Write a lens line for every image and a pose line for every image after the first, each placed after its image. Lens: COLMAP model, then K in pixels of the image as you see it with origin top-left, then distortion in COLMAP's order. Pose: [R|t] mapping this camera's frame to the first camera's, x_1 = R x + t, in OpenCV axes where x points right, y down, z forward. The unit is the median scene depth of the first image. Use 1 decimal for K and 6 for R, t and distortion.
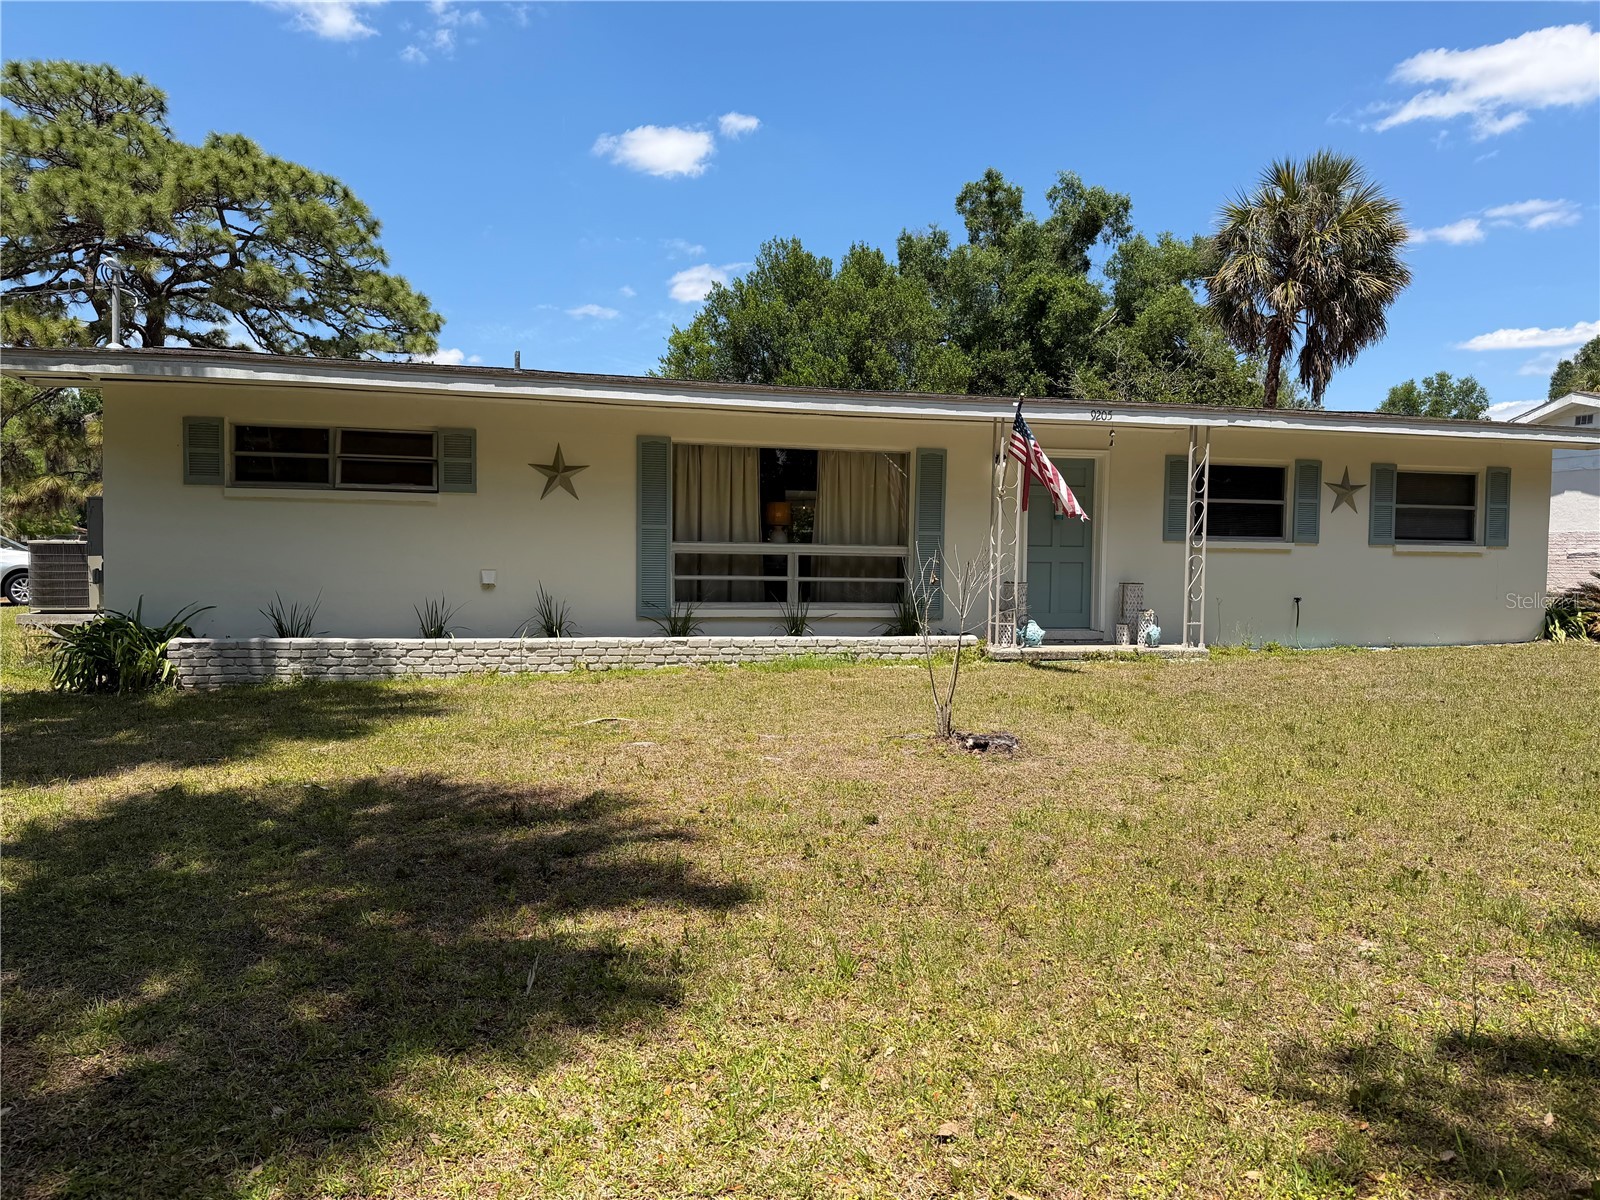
lens RADIAL K [[1131.0, 0, 792.1], [0, 1131.0, 599.3], [0, 0, 1]] dist [0.073186, -0.103774]
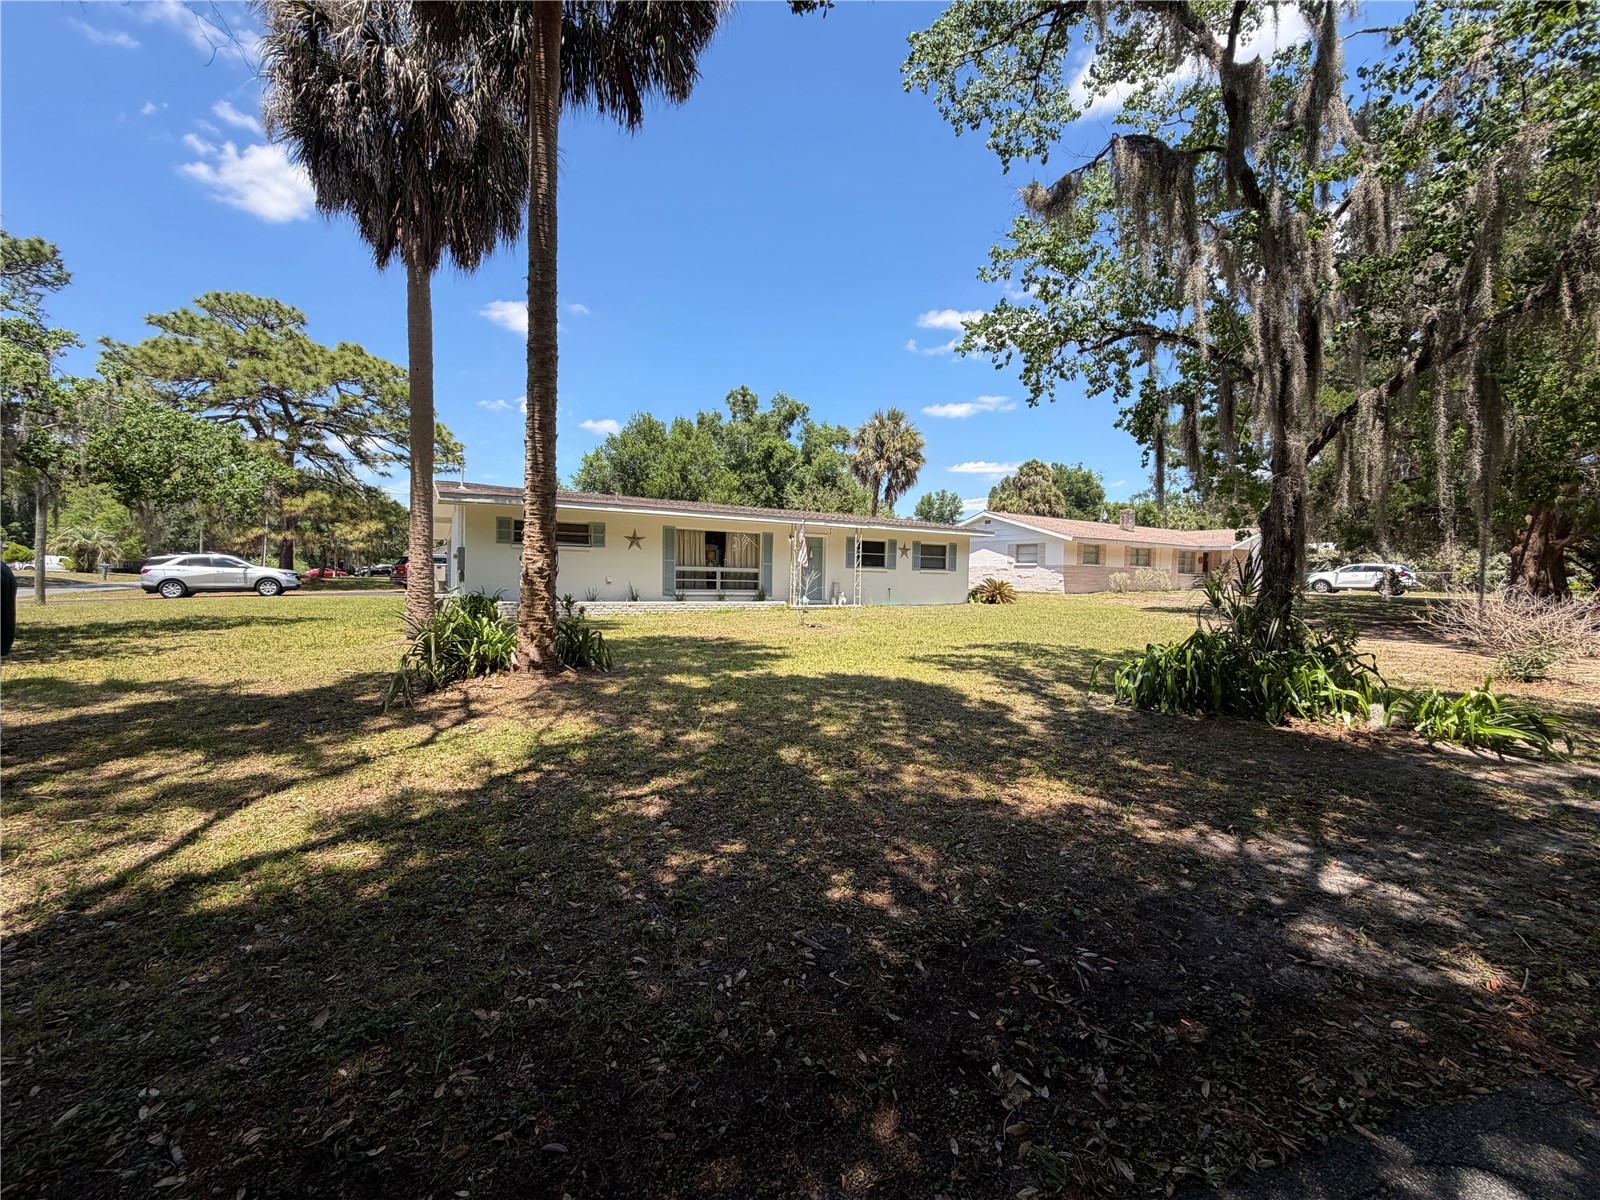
lens RADIAL K [[646.9, 0, 794.1], [0, 646.9, 598.6], [0, 0, 1]] dist [-0.009609, 0.000038]
pose [[0.959398, -0.004227, 0.282023, -0.254445], [0.004523, 0.999990, -0.000399, 0.025122], [-0.282018, 0.001658, 0.959408, -0.506881]]
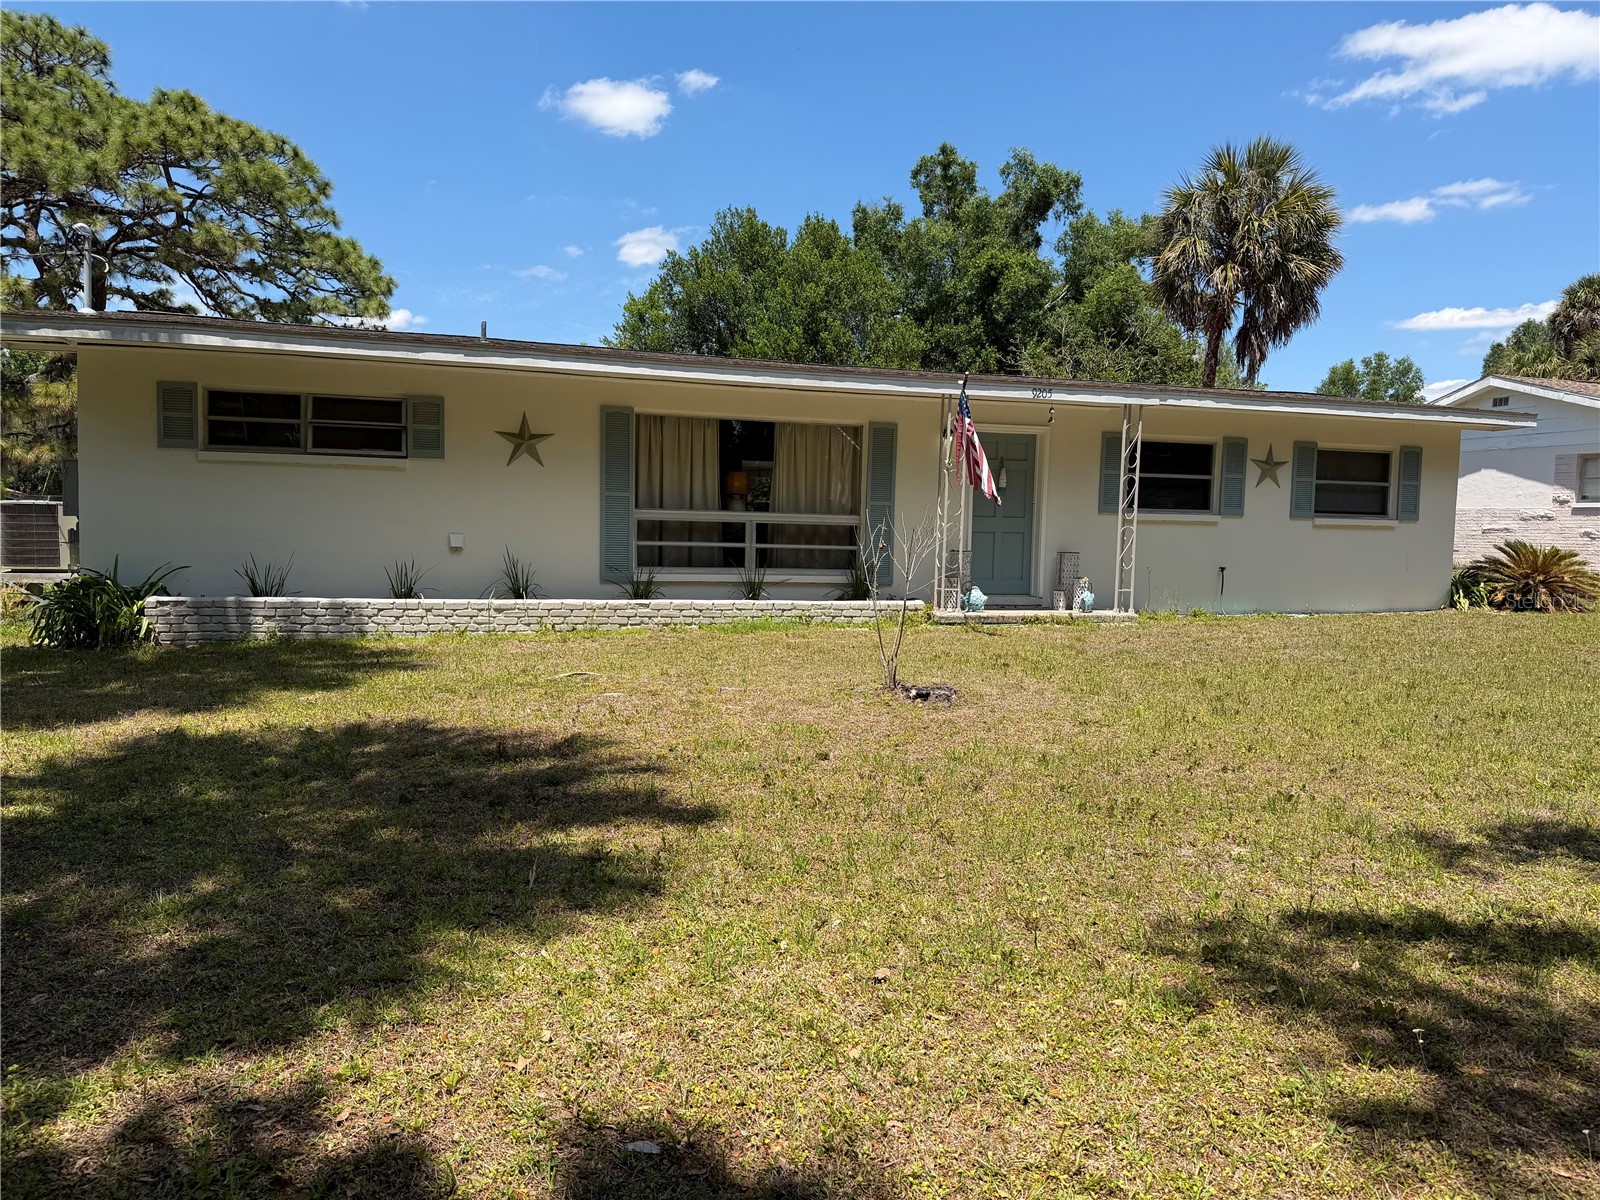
lens RADIAL K [[1132.7, 0, 800.0], [0, 1132.7, 600.0], [0, 0, 1]] dist [0.080340, -0.112630]
pose [[0.998797, 0.006048, 0.048653, -0.003890], [-0.007314, 0.999638, 0.025896, 0.004954], [-0.048479, -0.026220, 0.998480, -0.052892]]
